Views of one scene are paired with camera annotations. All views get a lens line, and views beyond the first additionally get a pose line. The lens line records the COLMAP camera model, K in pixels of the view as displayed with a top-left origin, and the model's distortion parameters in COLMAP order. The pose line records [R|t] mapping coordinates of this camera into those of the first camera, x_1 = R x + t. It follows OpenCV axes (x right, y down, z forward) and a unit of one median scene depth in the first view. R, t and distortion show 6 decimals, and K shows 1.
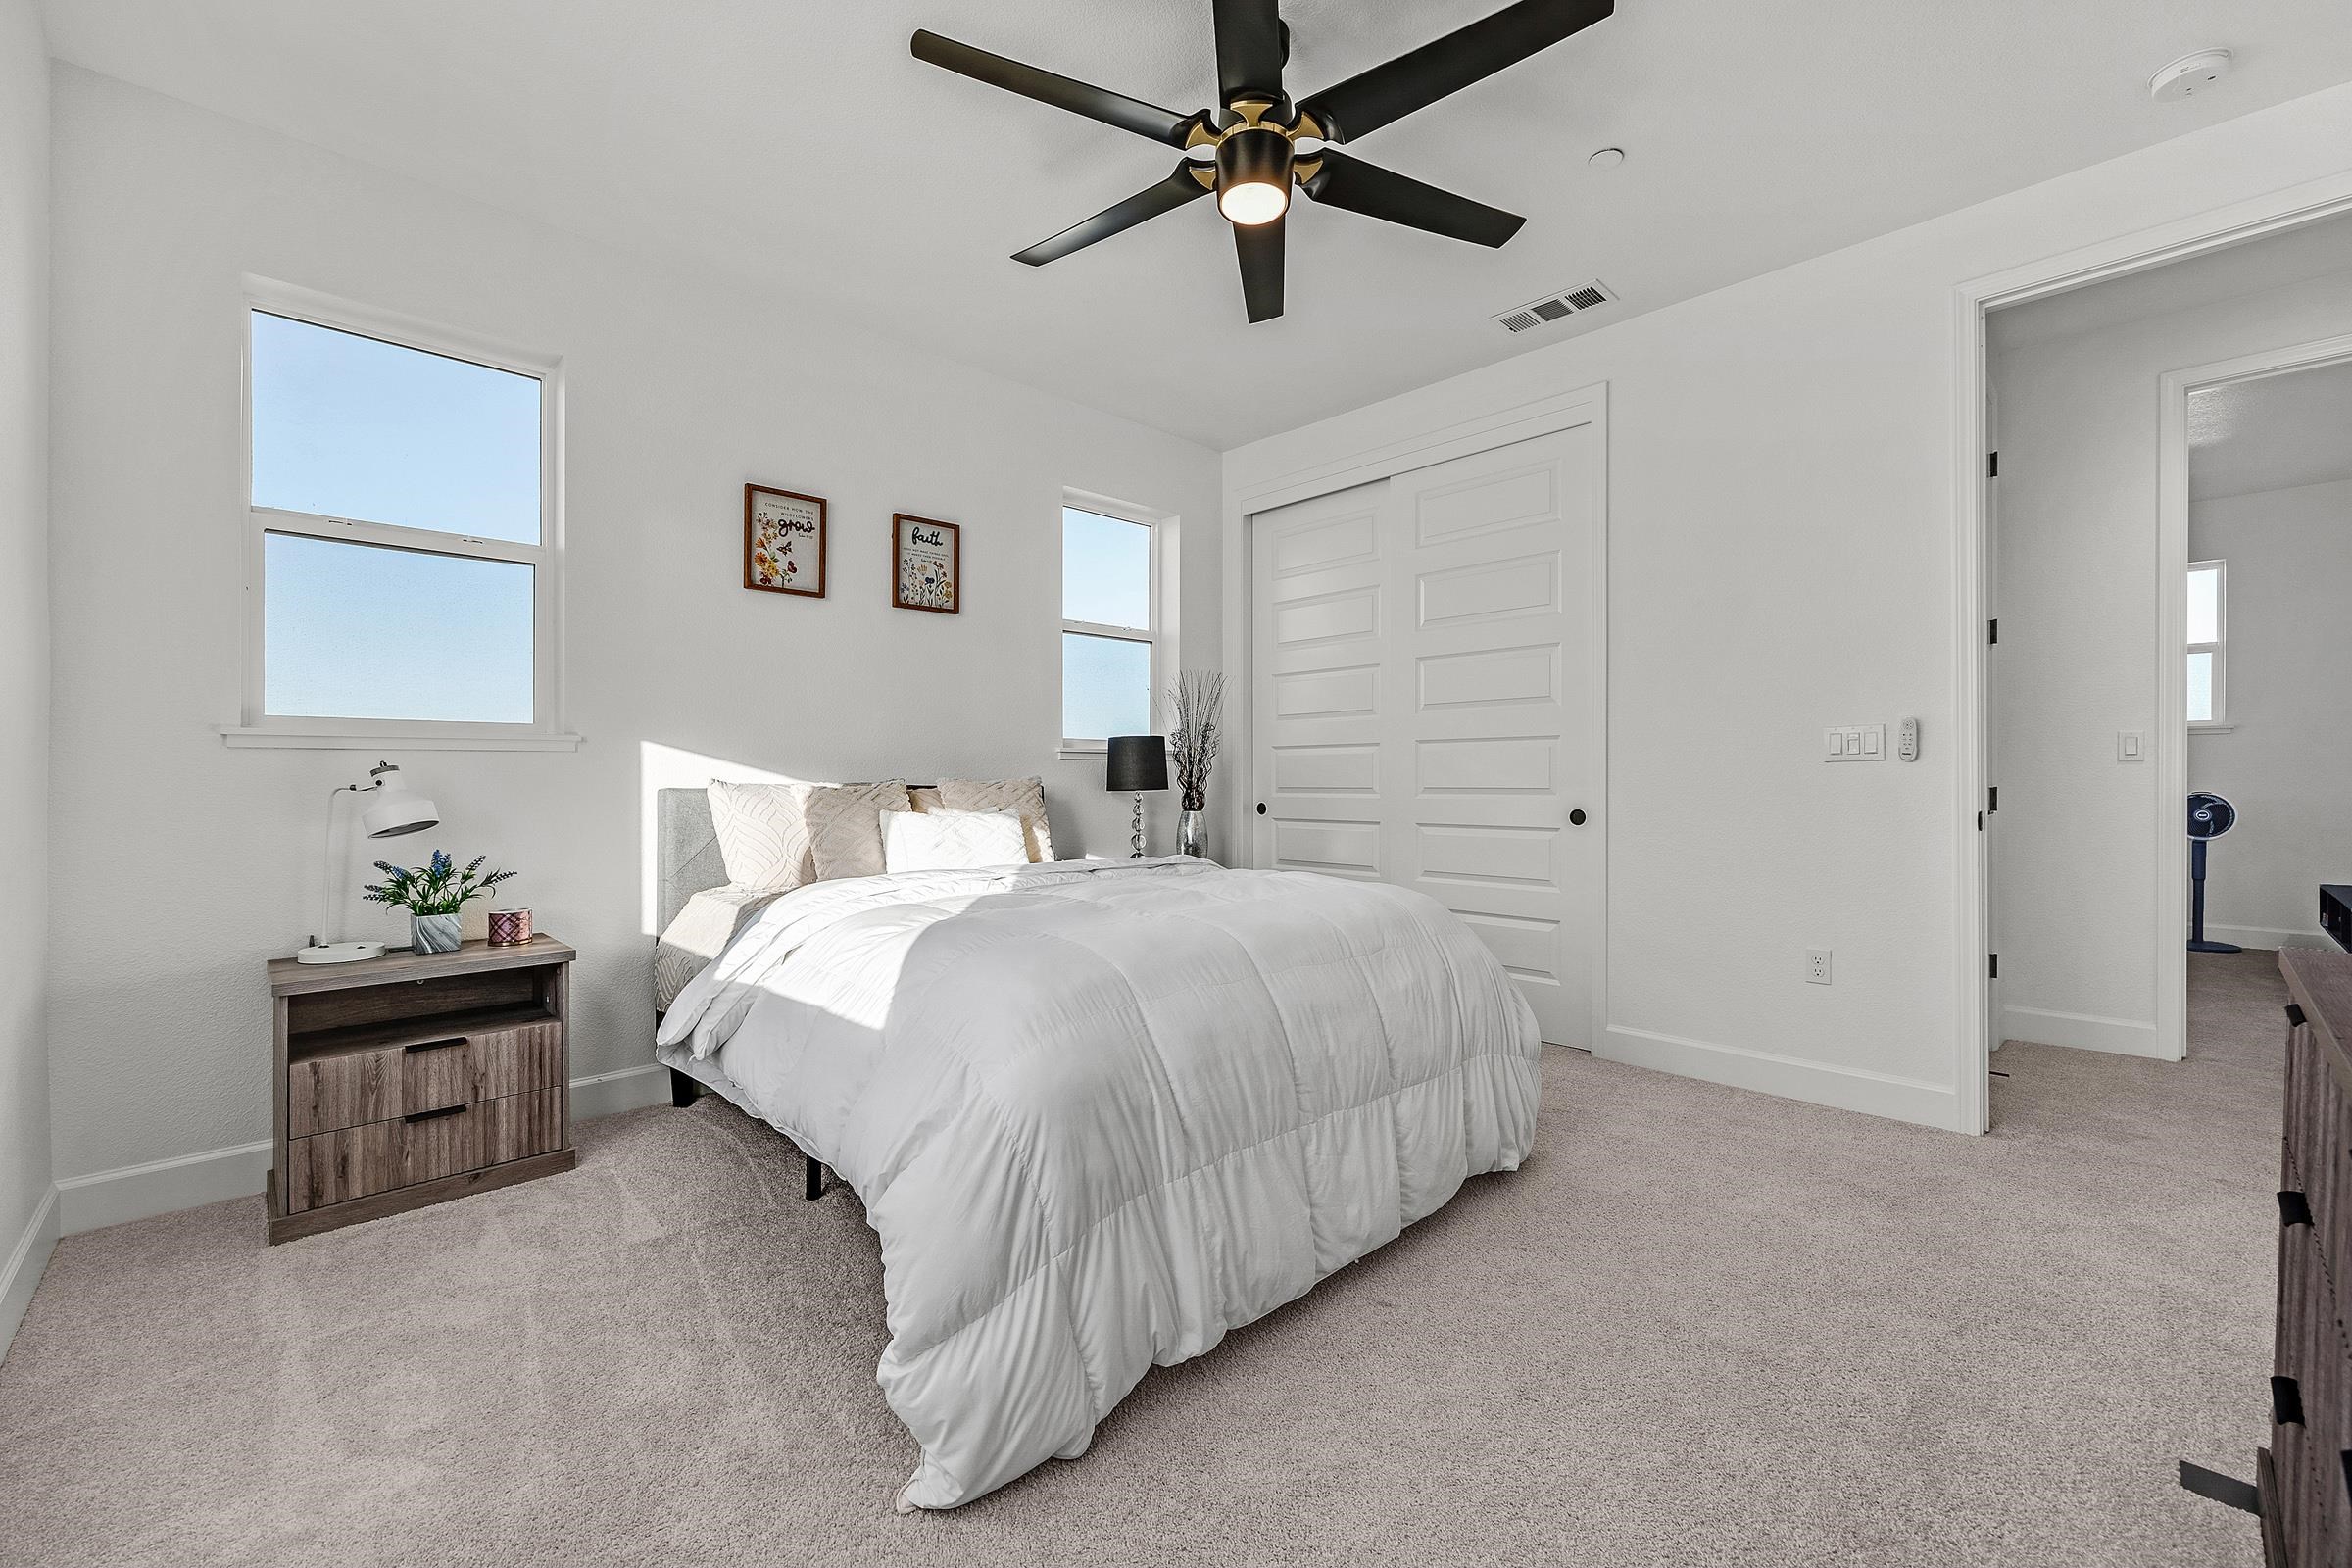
lens RADIAL K [[979.6, 0, 1176.0], [0, 979.6, 784.0], [0, 0, 1]] dist [0.002517, -0.000028]
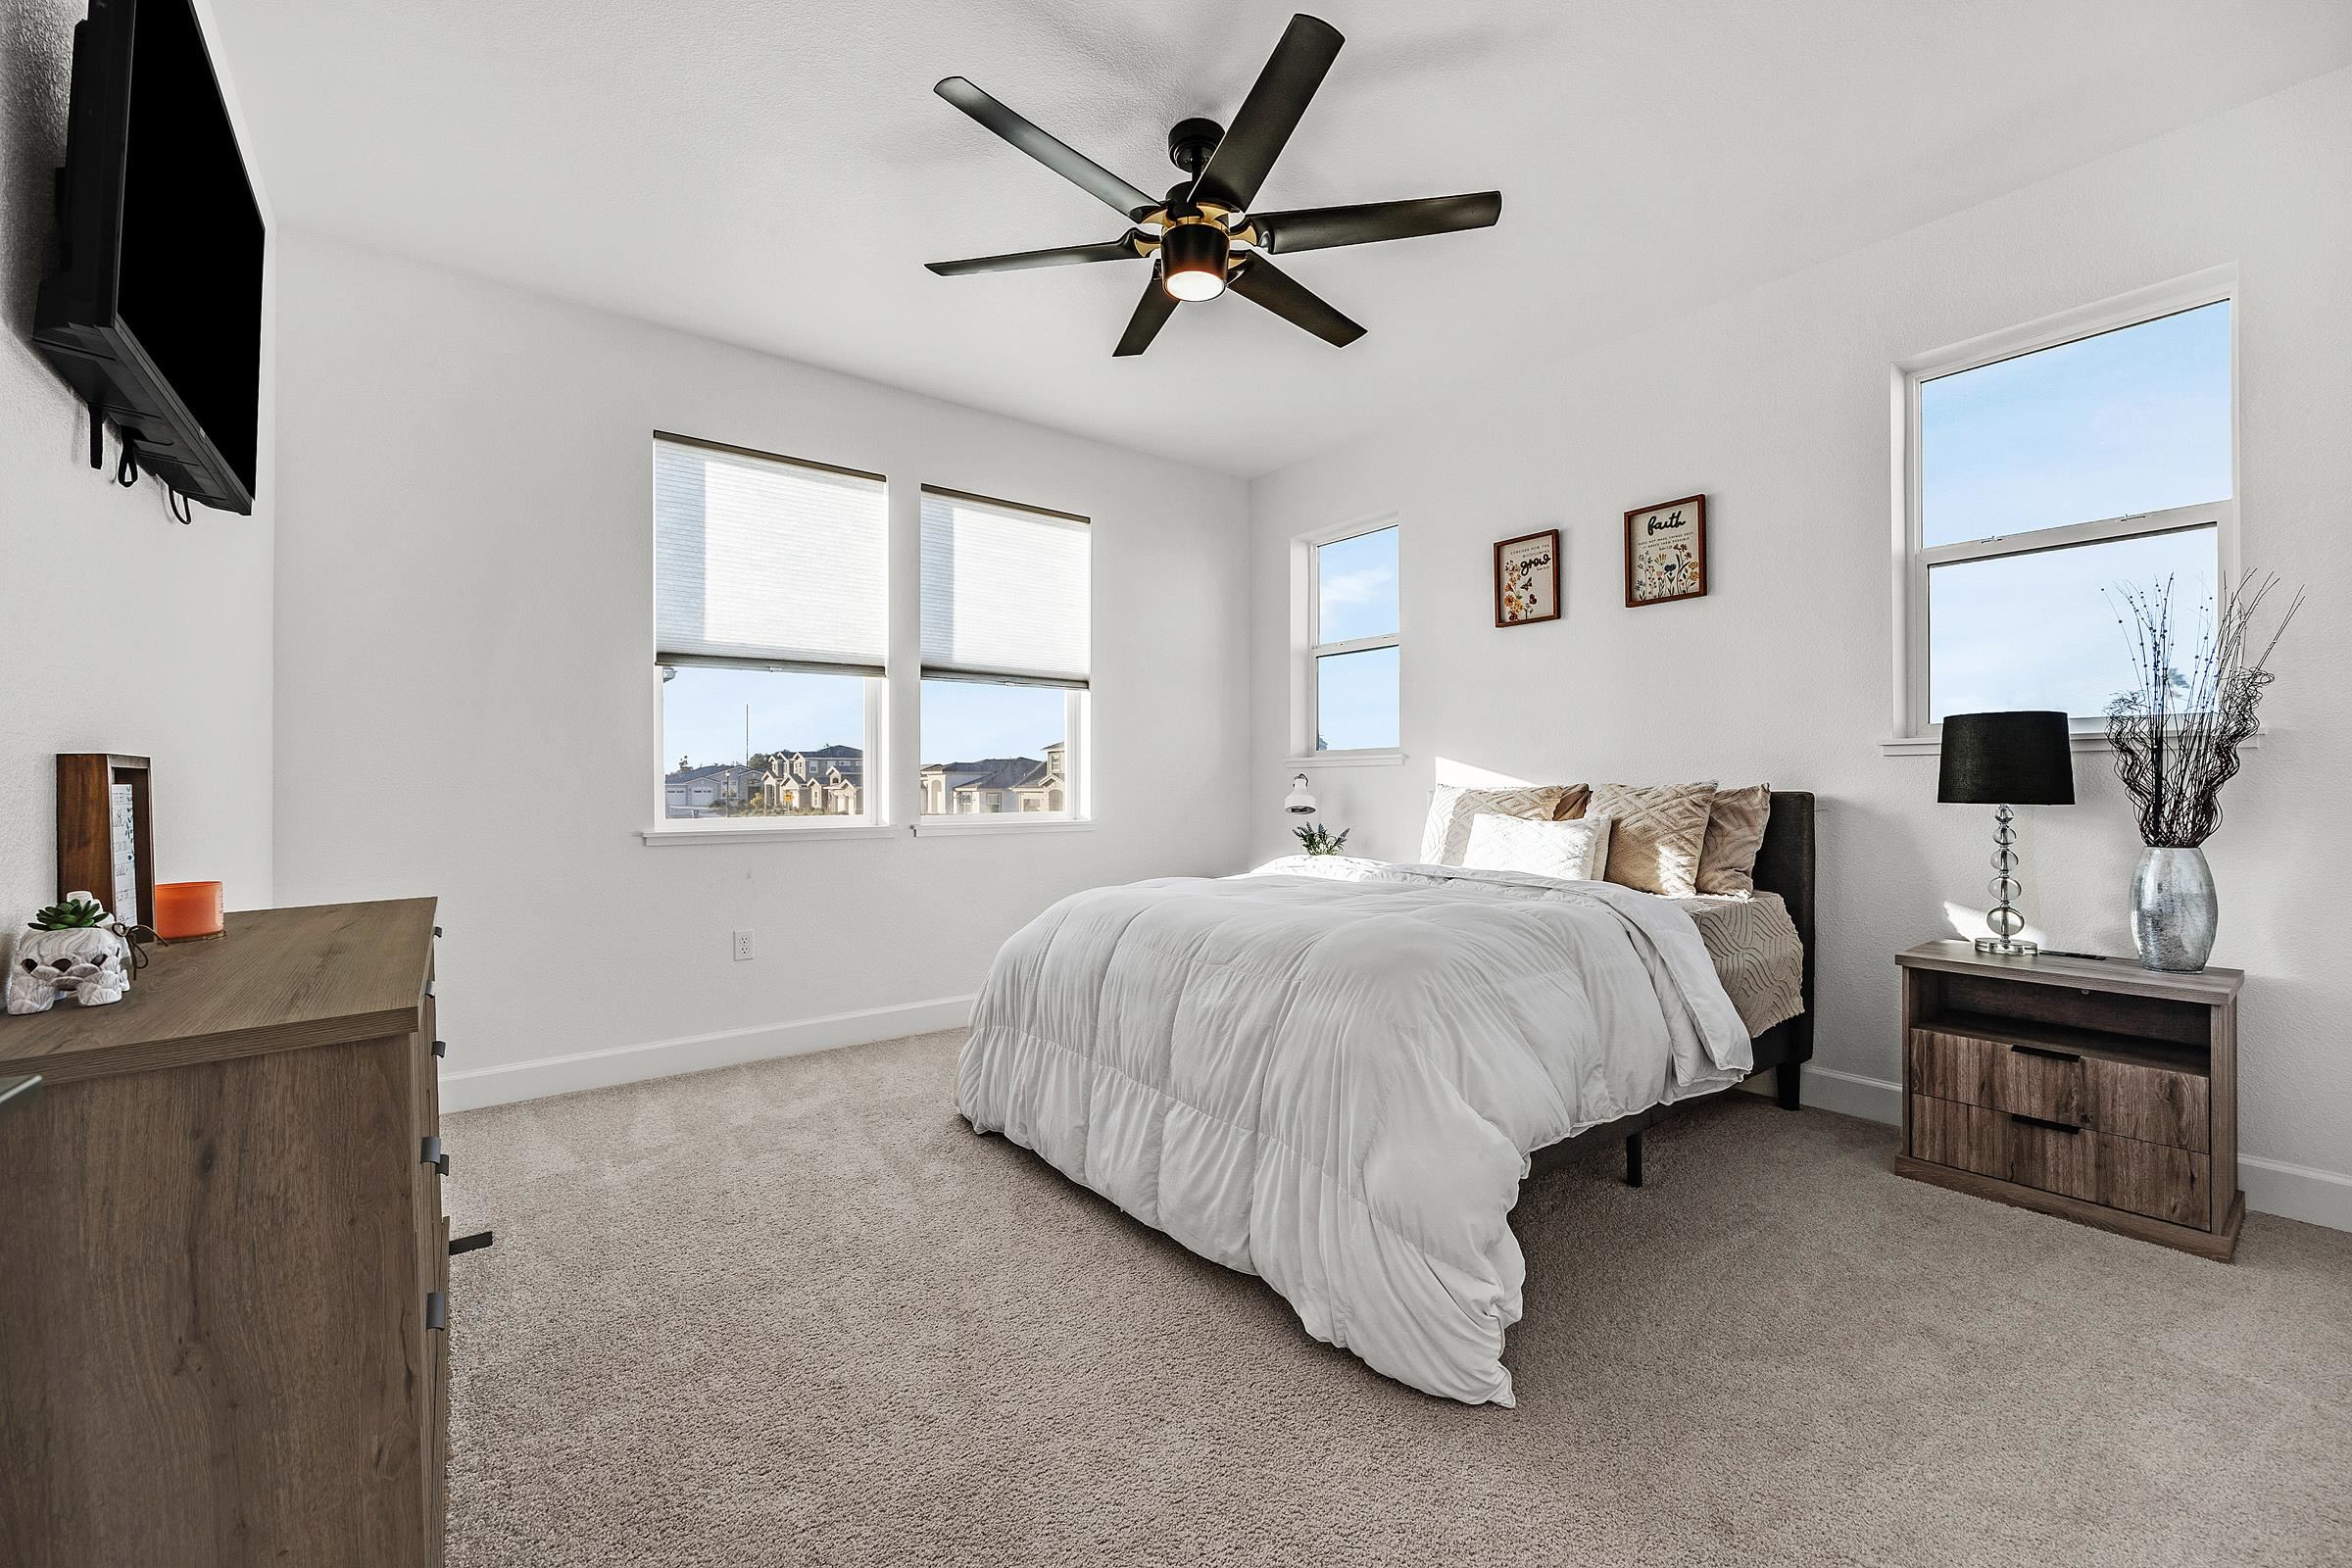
lens RADIAL K [[948.7, 0, 1179.2], [0, 948.7, 781.3], [0, 0, 1]] dist [-0.000230, -0.001014]
pose [[-0.118011, 0.003635, -0.993006, 0.703056], [-0.002935, 0.999988, 0.004009, -0.009454], [0.993008, 0.003387, -0.117999, 0.661079]]
